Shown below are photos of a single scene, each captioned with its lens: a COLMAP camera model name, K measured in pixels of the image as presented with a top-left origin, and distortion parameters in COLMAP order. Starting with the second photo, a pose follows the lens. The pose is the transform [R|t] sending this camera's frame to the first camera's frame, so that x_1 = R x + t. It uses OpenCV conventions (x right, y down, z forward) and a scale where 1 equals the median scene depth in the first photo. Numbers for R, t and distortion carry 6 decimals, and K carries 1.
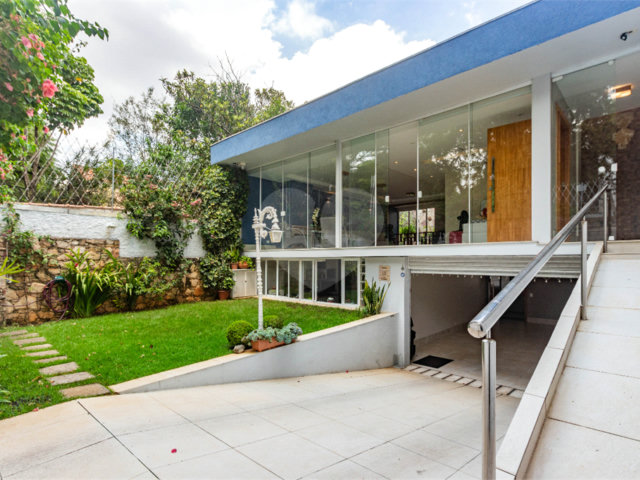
lens RADIAL K [[339.5, 0, 320.6], [0, 339.5, 265.5], [0, 0, 1]] dist [0.000262, -0.000147]
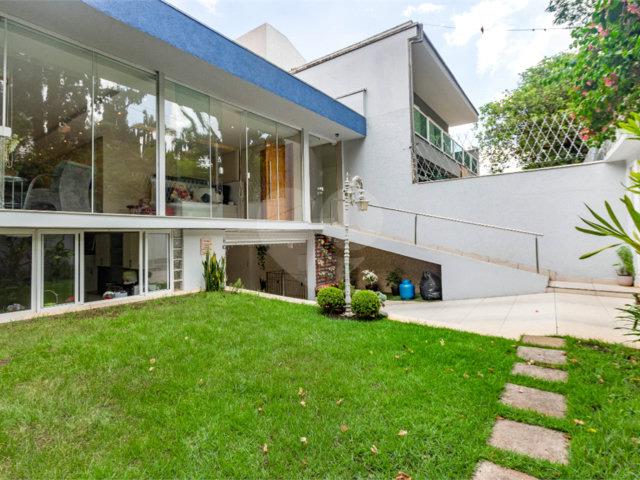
lens RADIAL K [[329.8, 0, 320.0], [0, 329.8, 240.0], [0, 0, 1]] dist [0.000348, 0.000029]
pose [[-0.121739, -0.013482, 0.992471, -0.705715], [0.021922, 0.999627, 0.016269, -0.003882], [-0.992320, 0.023738, -0.121399, 0.746074]]
